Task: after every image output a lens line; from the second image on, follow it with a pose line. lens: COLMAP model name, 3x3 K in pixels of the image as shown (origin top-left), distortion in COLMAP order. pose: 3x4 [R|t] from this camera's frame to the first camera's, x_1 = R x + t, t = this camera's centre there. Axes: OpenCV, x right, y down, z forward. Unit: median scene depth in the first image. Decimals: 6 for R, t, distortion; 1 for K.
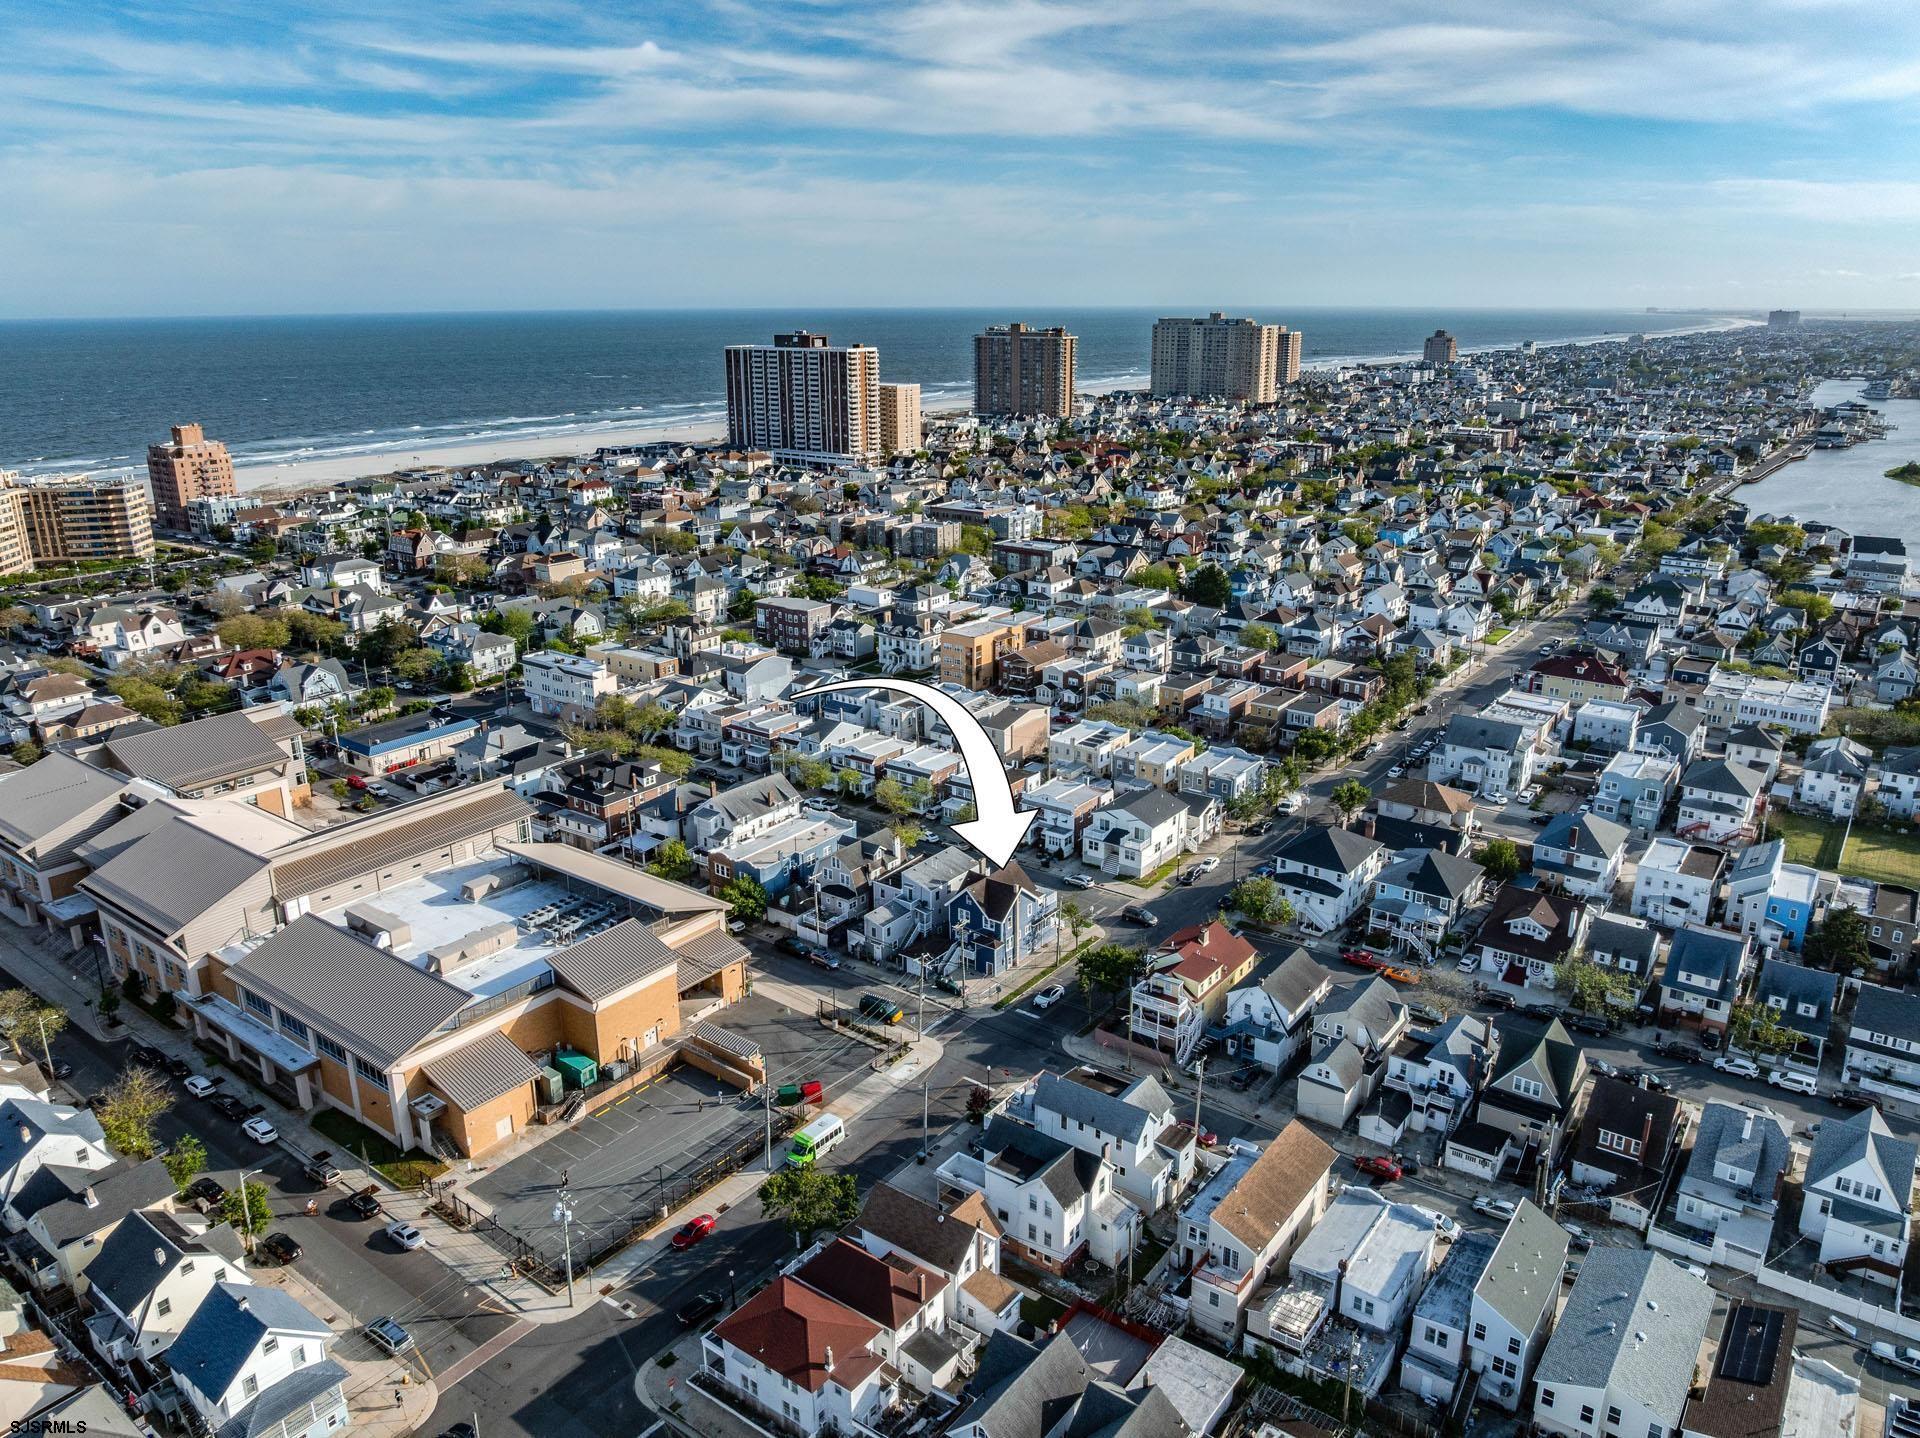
lens RADIAL K [[1351.5, 0, 959.3], [0, 1351.5, 710.8], [0, 0, 1]] dist [-0.043623, 0.010660]
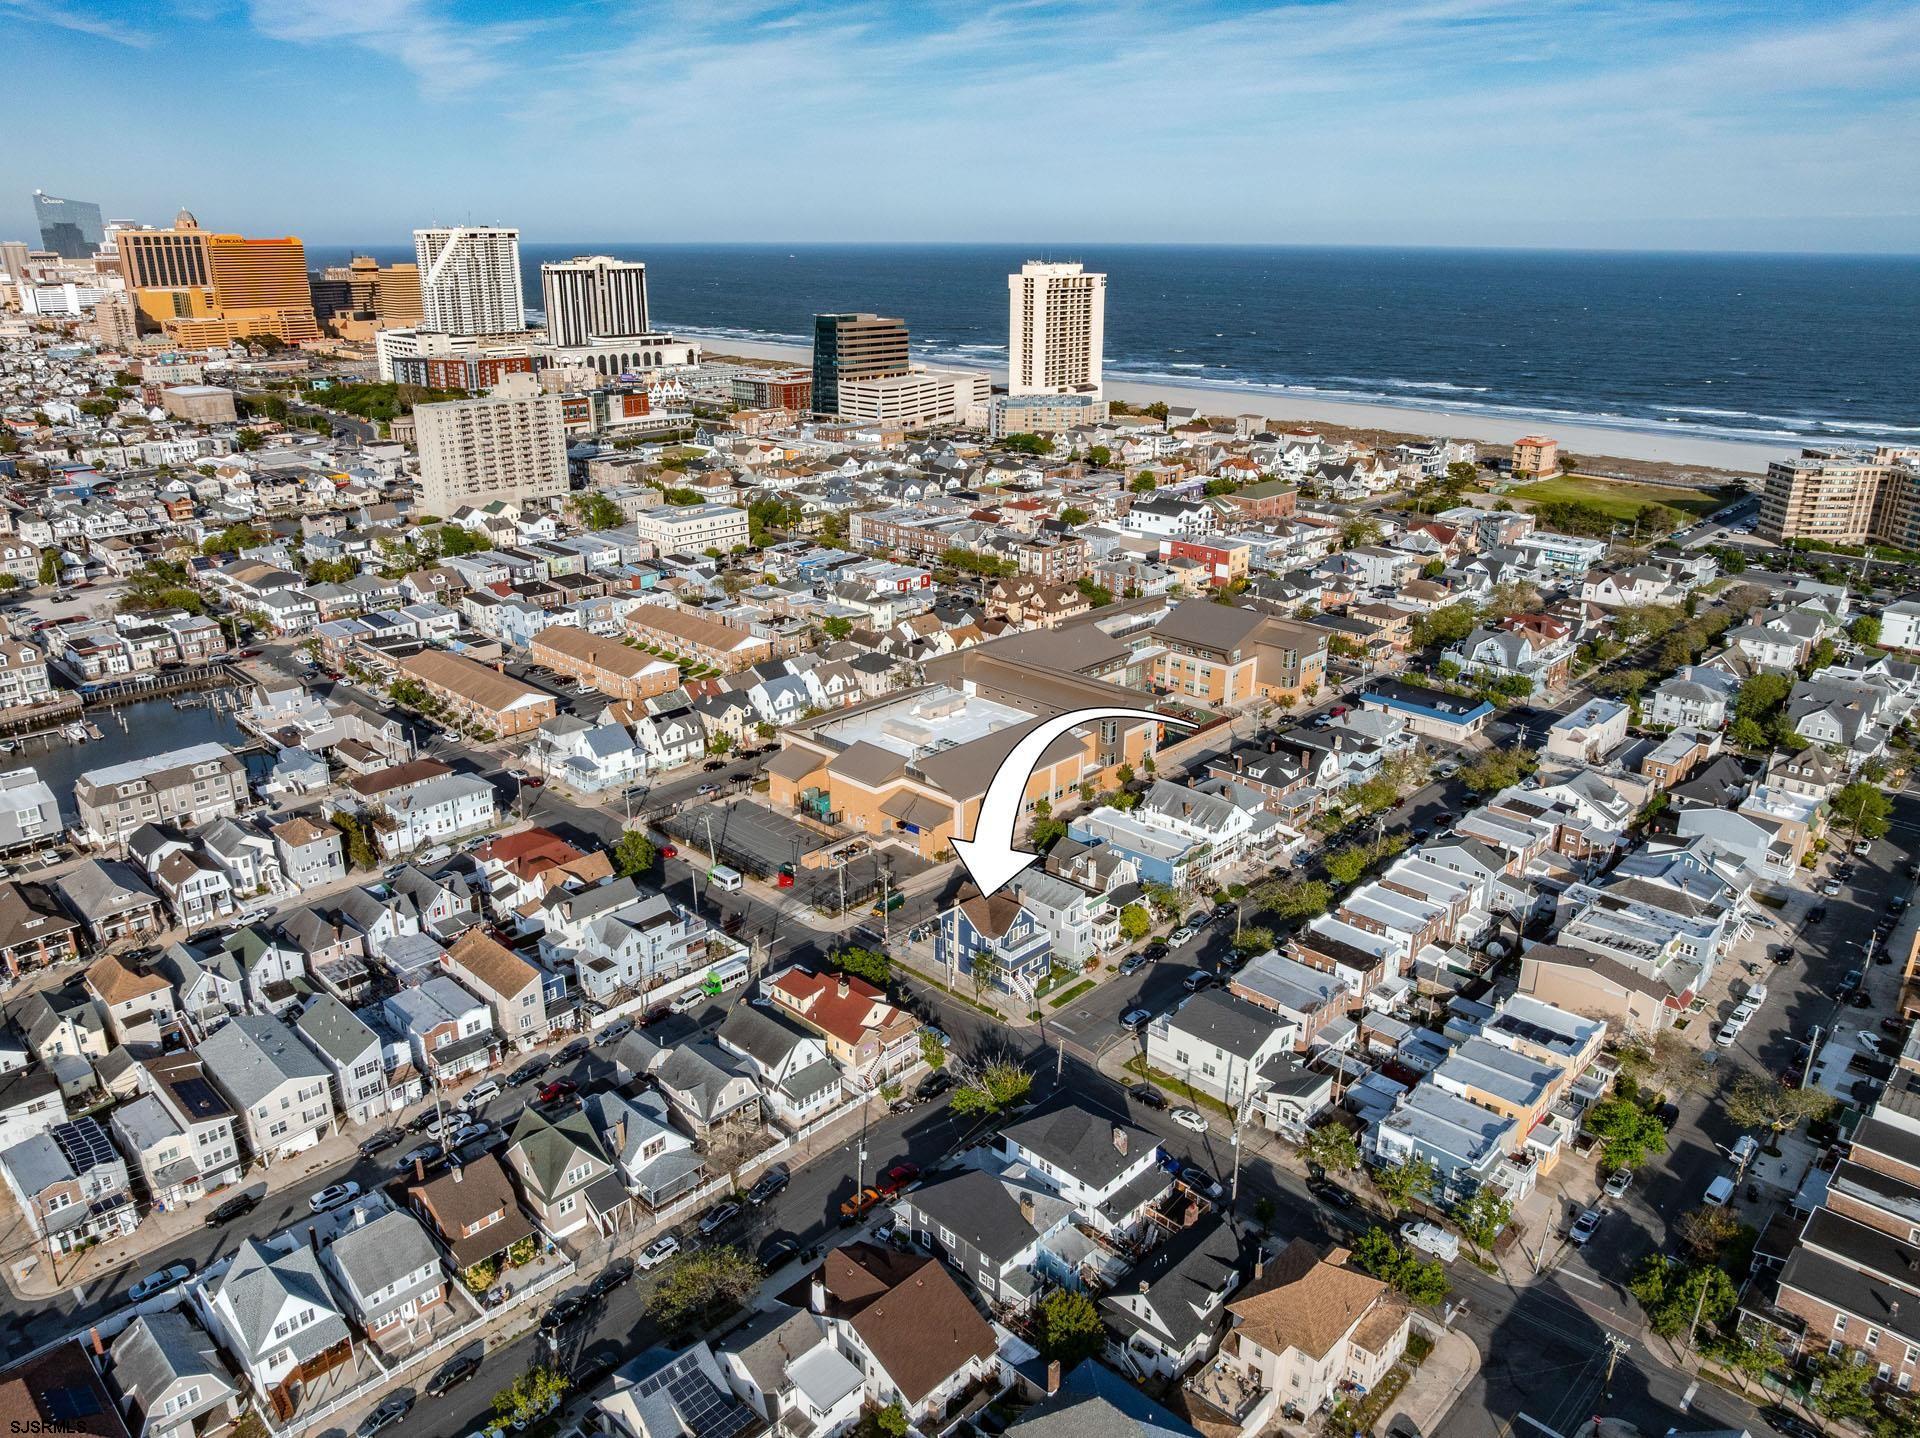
lens RADIAL K [[1351.5, 0, 956.5], [0, 1351.5, 720.3], [0, 0, 1]] dist [-0.043623, 0.010660]
pose [[-0.128395, 0.340663, -0.931377, 0.716558], [-0.288808, 0.885600, 0.363733, -0.279556], [0.948738, 0.315691, -0.015320, 0.699747]]
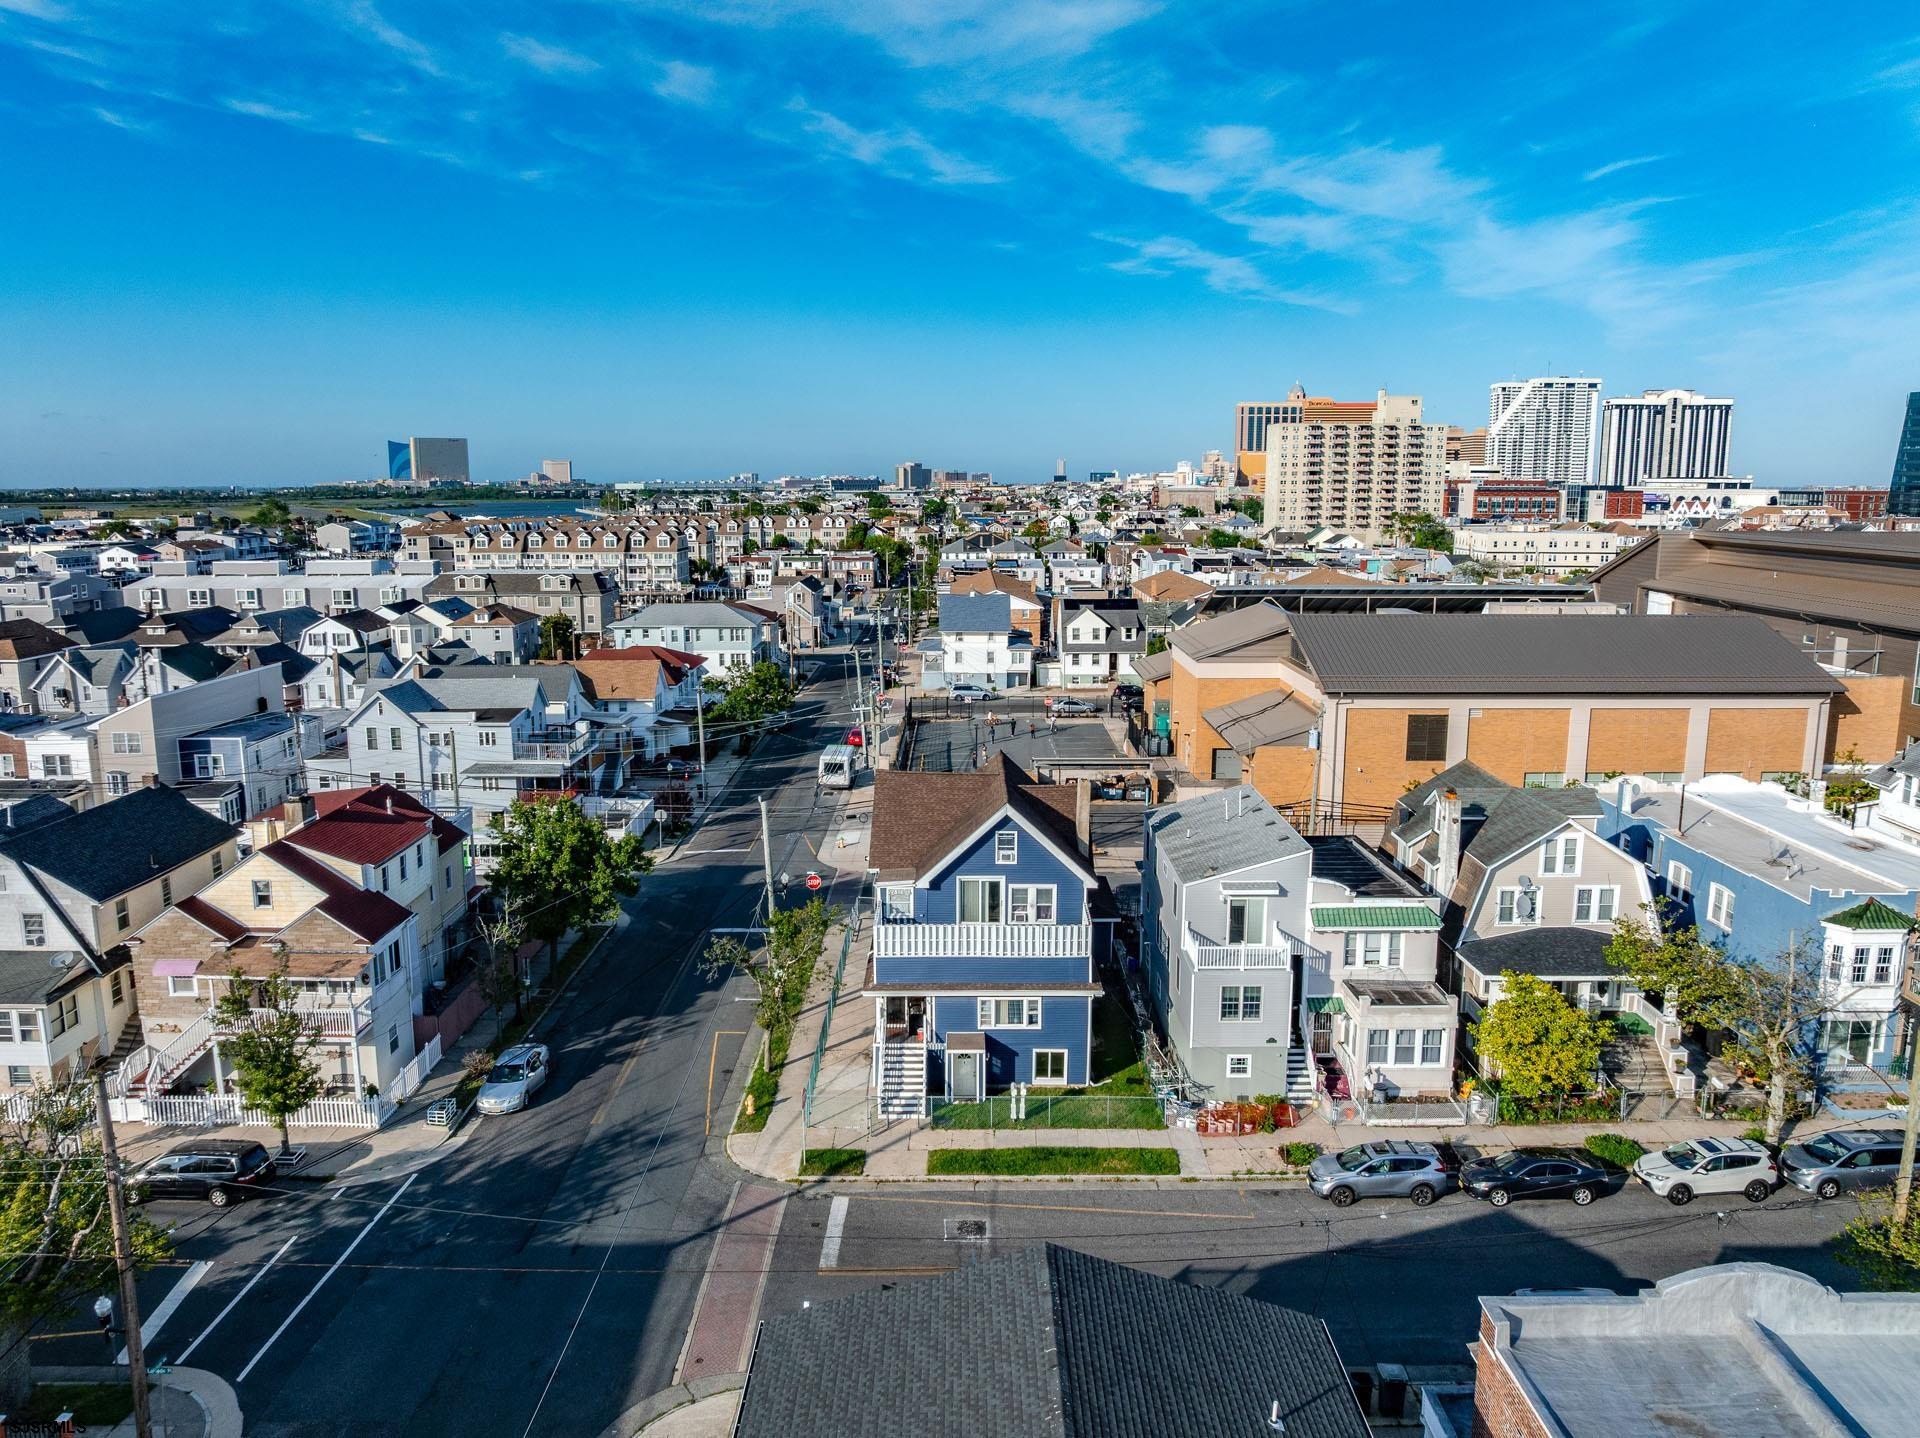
lens RADIAL K [[1351.5, 0, 958.7], [0, 1351.5, 699.5], [0, 0, 1]] dist [-0.043623, 0.010660]
pose [[-0.804545, 0.098991, -0.585584, 0.165996], [-0.169611, 0.906645, 0.386298, -0.016327], [0.569157, 0.410115, -0.712647, 0.903875]]
